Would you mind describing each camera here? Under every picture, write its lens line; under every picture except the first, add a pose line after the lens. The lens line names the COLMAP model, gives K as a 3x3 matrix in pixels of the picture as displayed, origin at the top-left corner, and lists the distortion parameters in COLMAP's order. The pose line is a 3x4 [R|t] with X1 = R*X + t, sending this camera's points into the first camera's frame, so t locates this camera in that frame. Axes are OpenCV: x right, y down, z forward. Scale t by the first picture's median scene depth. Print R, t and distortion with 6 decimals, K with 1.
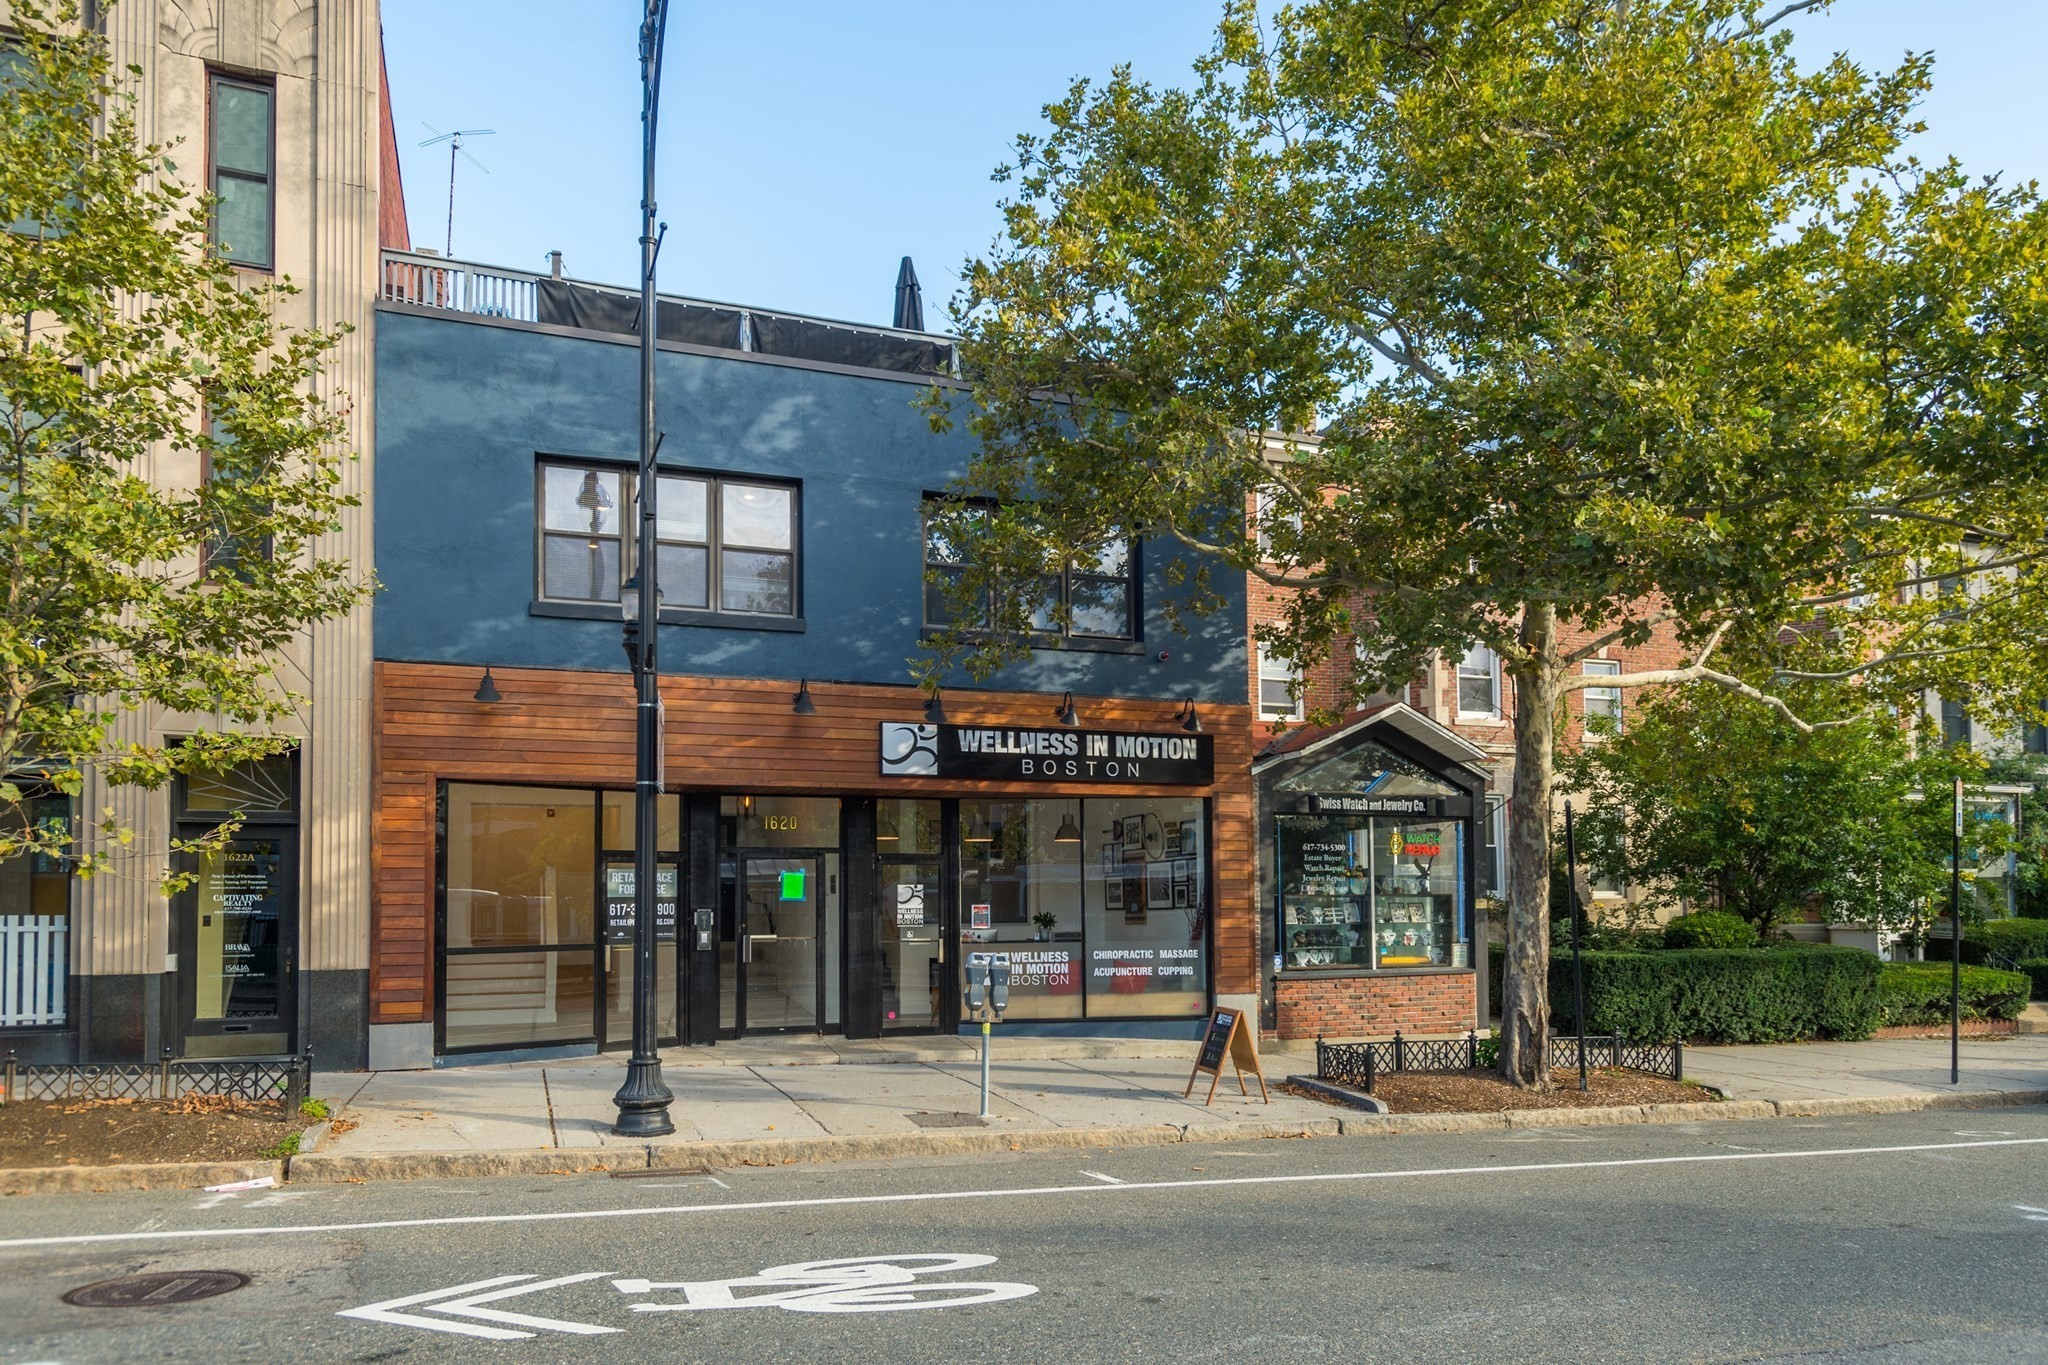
lens RADIAL K [[1317.6, 0, 1032.0], [0, 1317.6, 697.0], [0, 0, 1]] dist [0.005097, -0.005562]
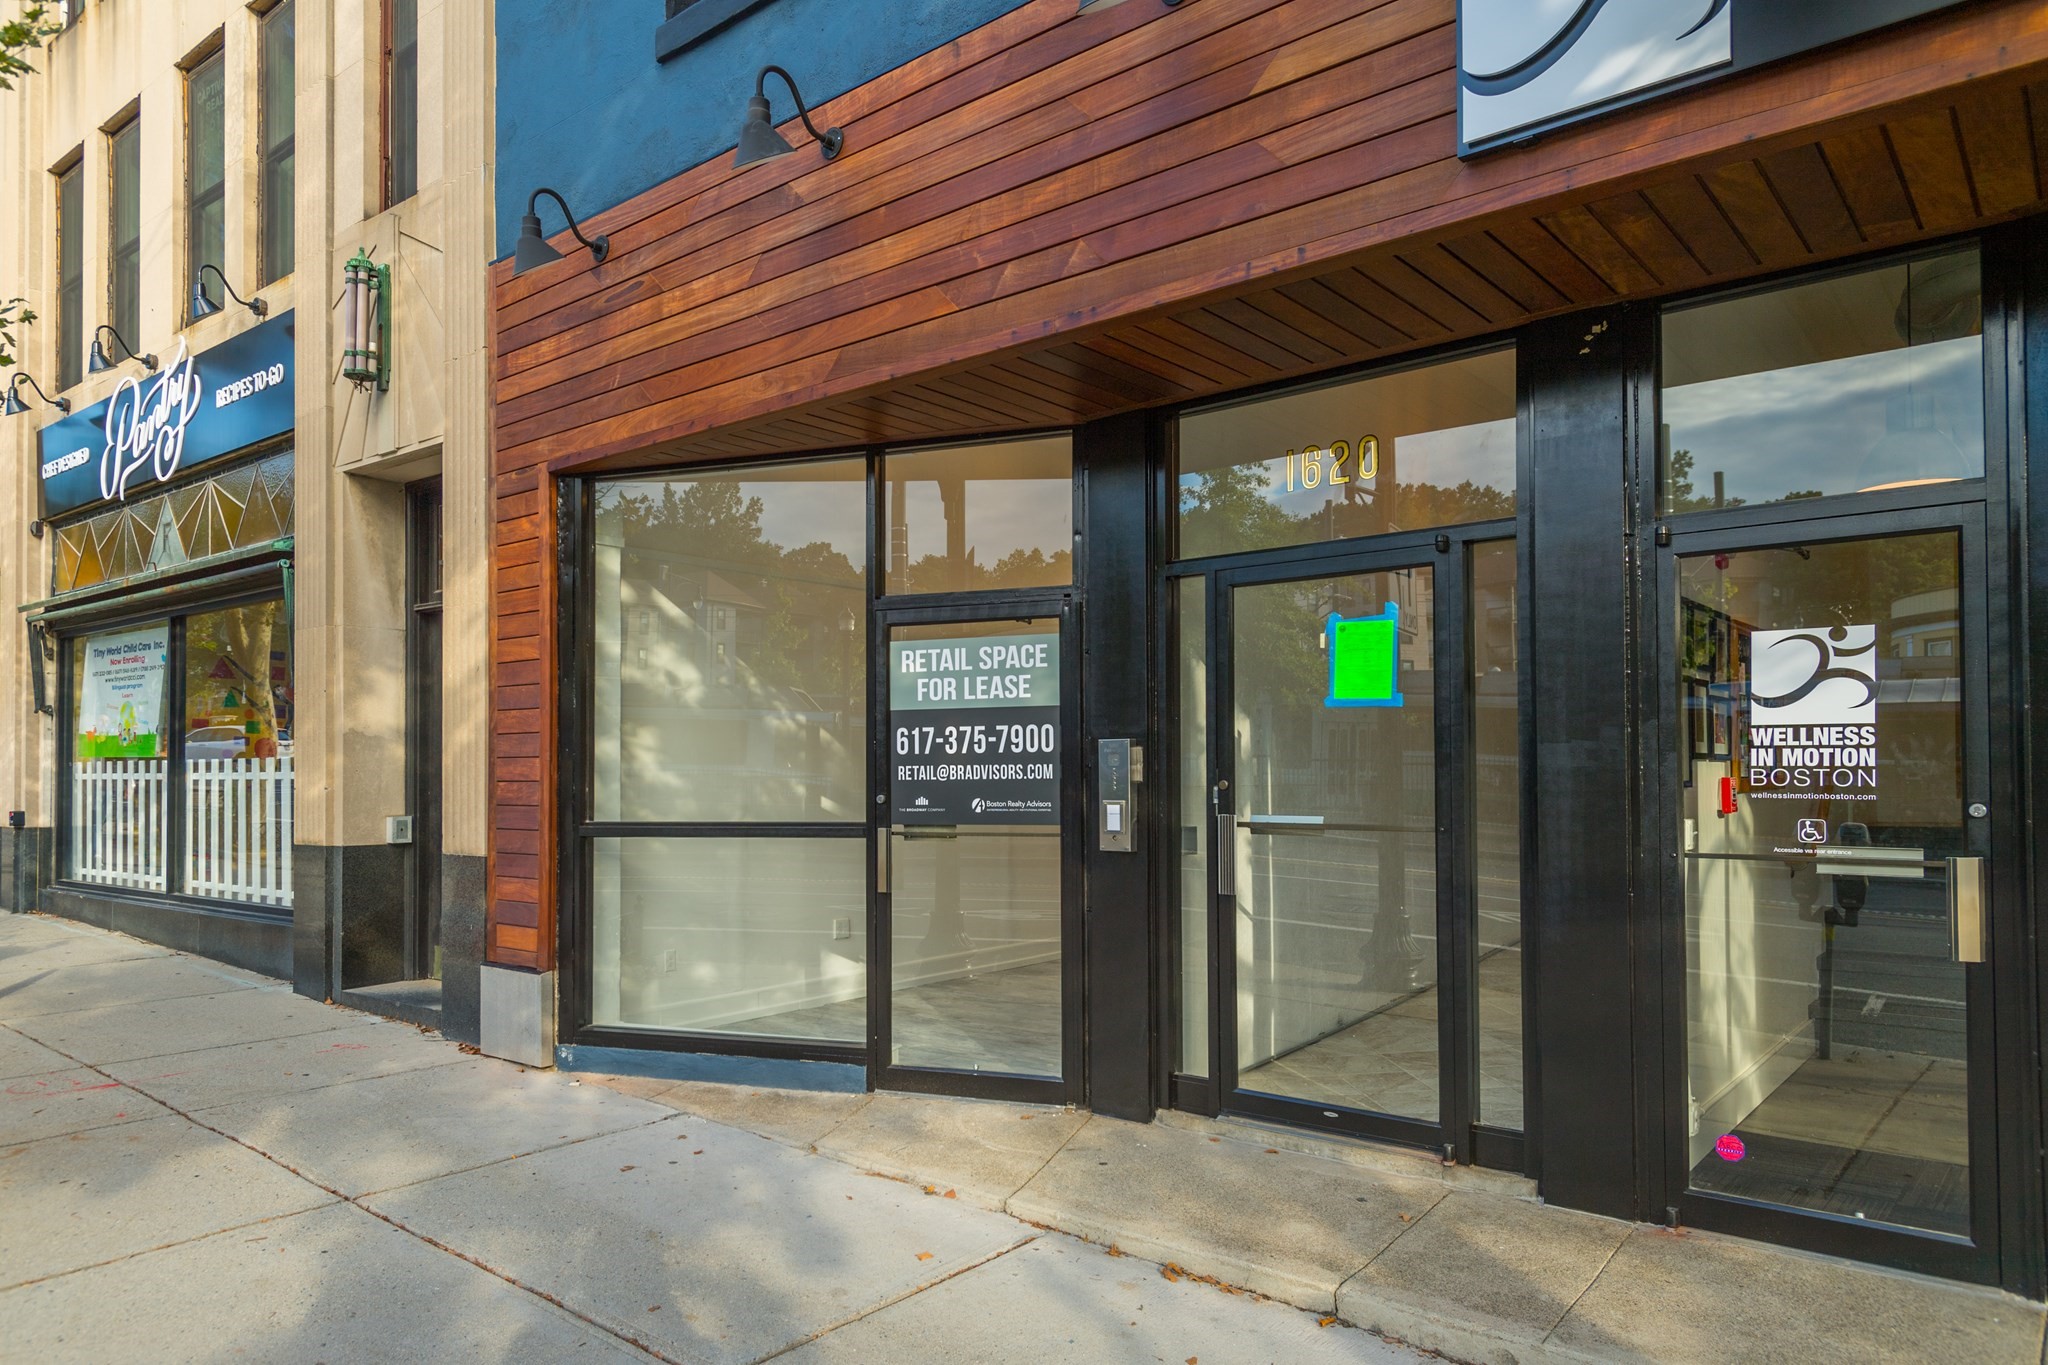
lens RADIAL K [[1317.6, 0, 1036.8], [0, 1317.6, 729.6], [0, 0, 1]] dist [0.005097, -0.005562]
pose [[0.518877, -0.022318, -0.854557, 0.044626], [0.135298, 0.989203, 0.056317, 0.140358], [0.844074, -0.144842, 0.516295, 0.825995]]
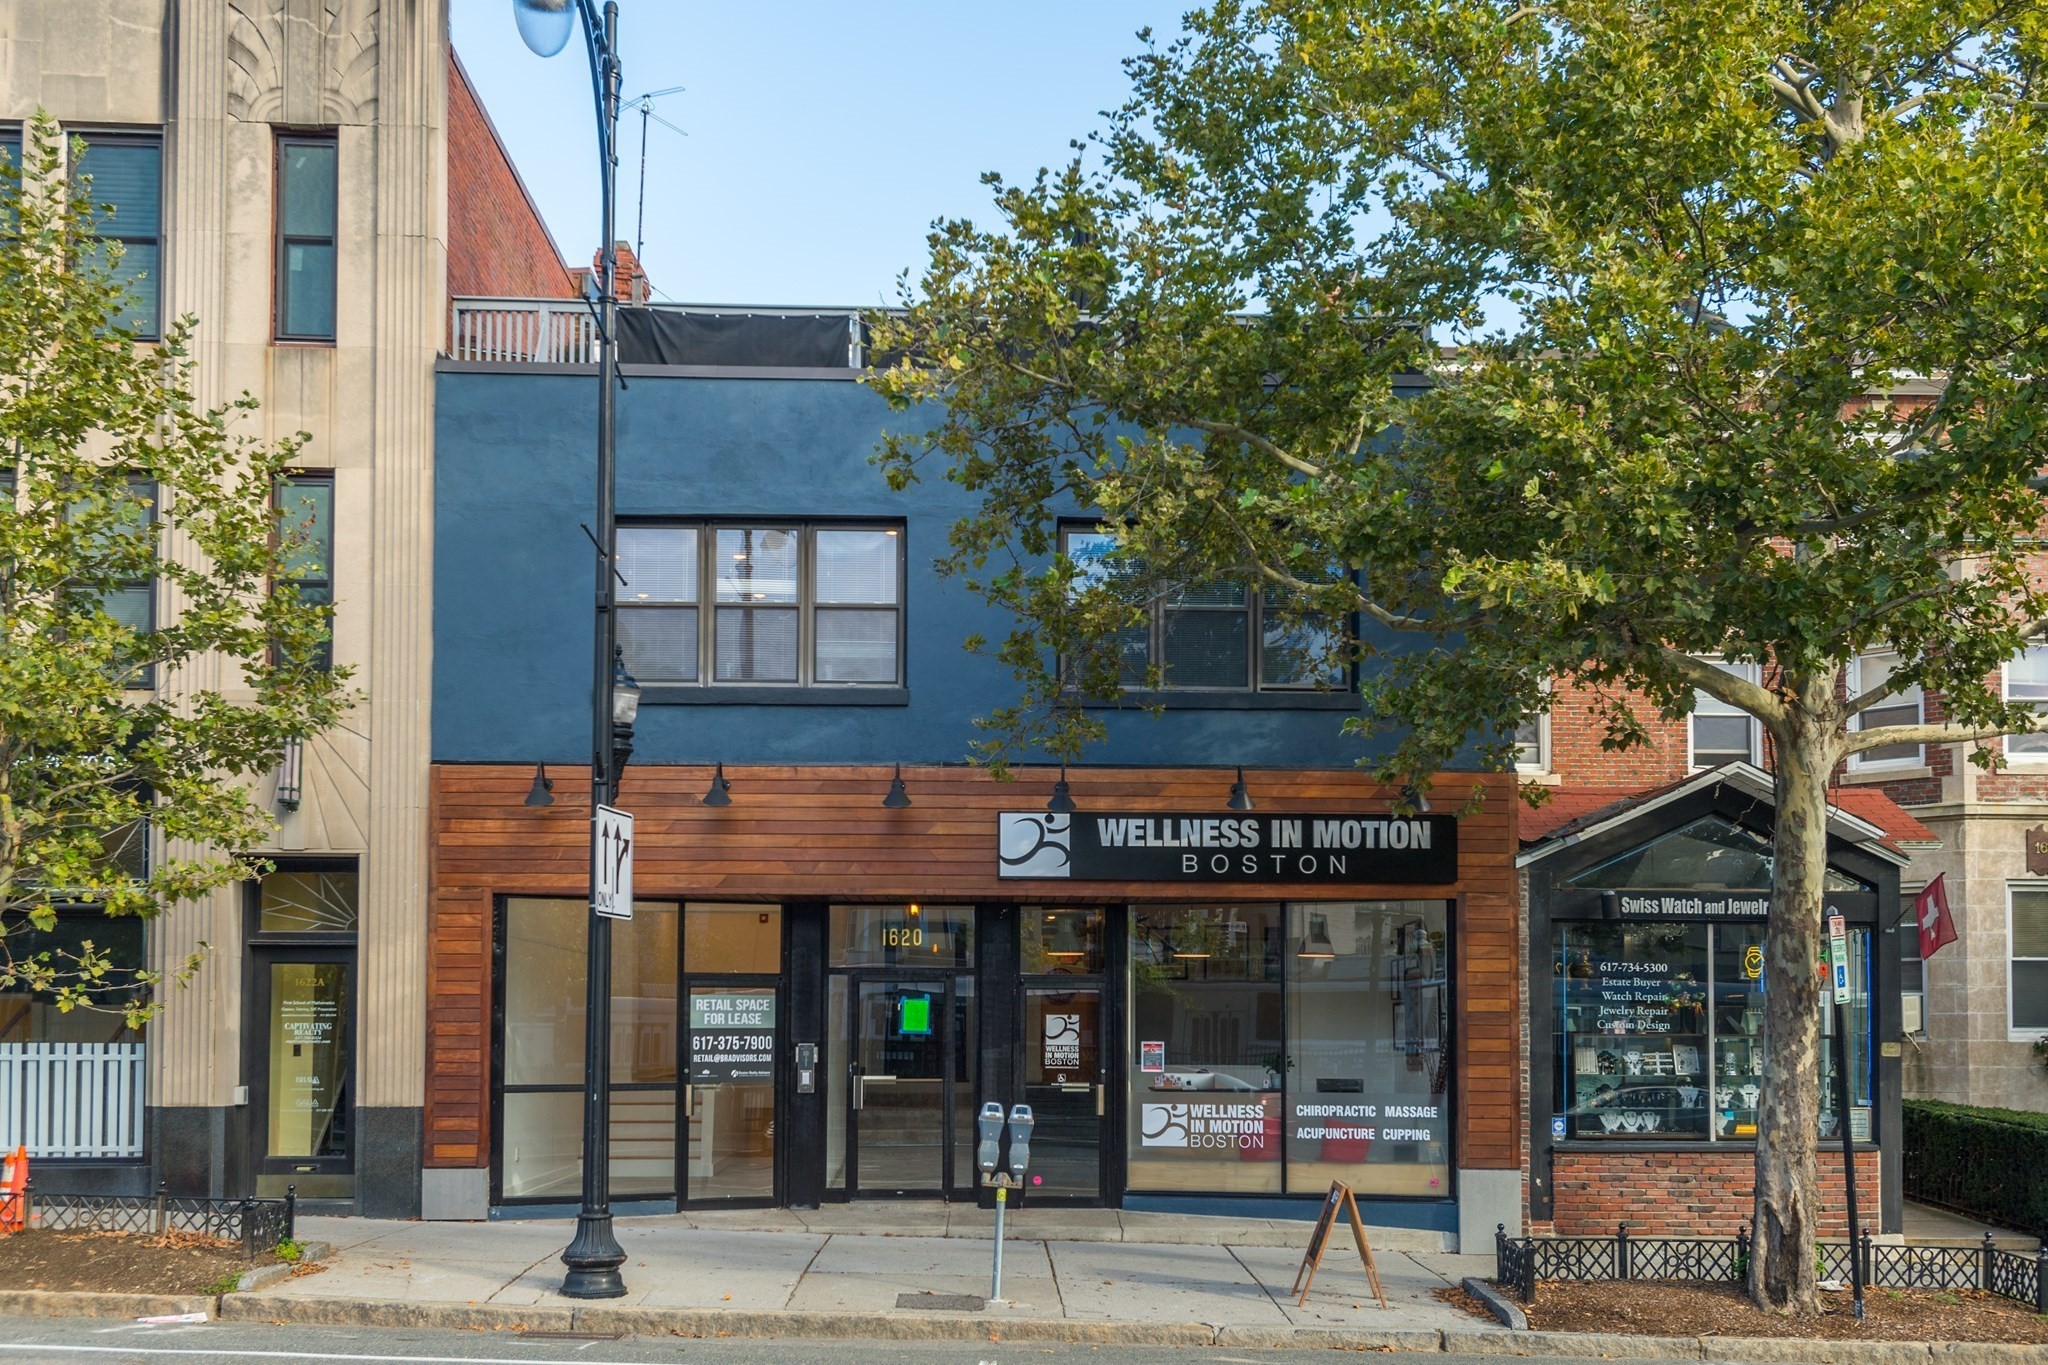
lens RADIAL K [[1912.0, 0, 1024.0], [0, 1912.0, 679.7], [0, 0, 1]] dist [0.011288, 0.000000]
pose [[0.947488, -0.047546, -0.316238, 0.283577], [0.039579, 0.998718, -0.031573, -0.025628], [0.317334, 0.017399, 0.948154, -0.108288]]
